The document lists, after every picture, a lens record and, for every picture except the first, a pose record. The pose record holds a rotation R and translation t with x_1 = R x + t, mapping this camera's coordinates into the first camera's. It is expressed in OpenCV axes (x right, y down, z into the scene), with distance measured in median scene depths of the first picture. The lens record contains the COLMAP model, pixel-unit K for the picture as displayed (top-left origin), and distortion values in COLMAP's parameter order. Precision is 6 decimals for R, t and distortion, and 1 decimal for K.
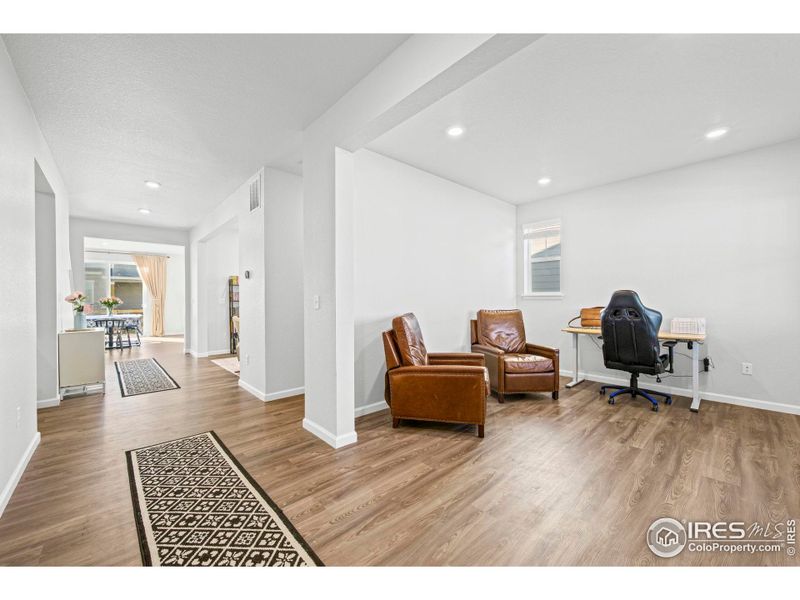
lens RADIAL K [[318.7, 0, 400.2], [0, 318.7, 299.5], [0, 0, 1]] dist [0.003274, 0.000145]
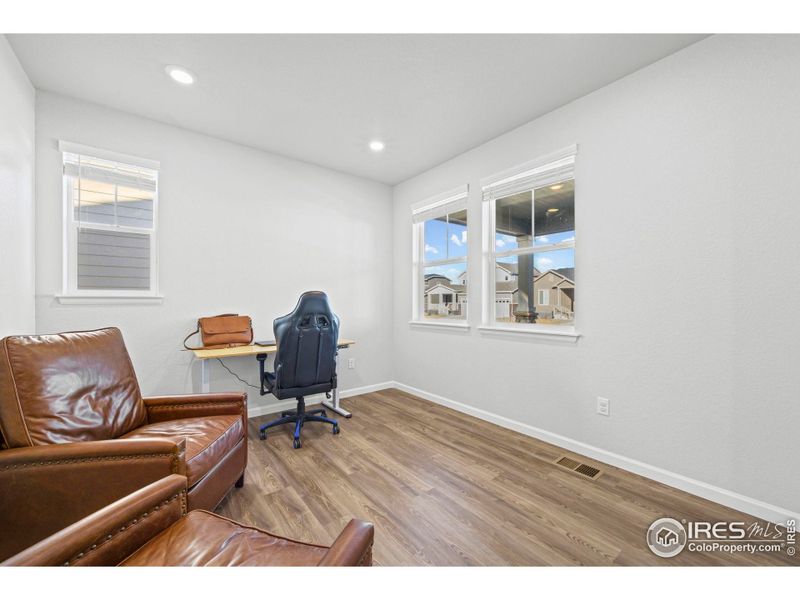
lens RADIAL K [[318.7, 0, 400.8], [0, 318.7, 298.6], [0, 0, 1]] dist [0.003274, 0.000145]
pose [[0.080448, 0.008834, 0.996720, -0.047899], [0.003743, 0.999951, -0.009165, -0.004199], [-0.996752, 0.004468, 0.080411, 0.785244]]
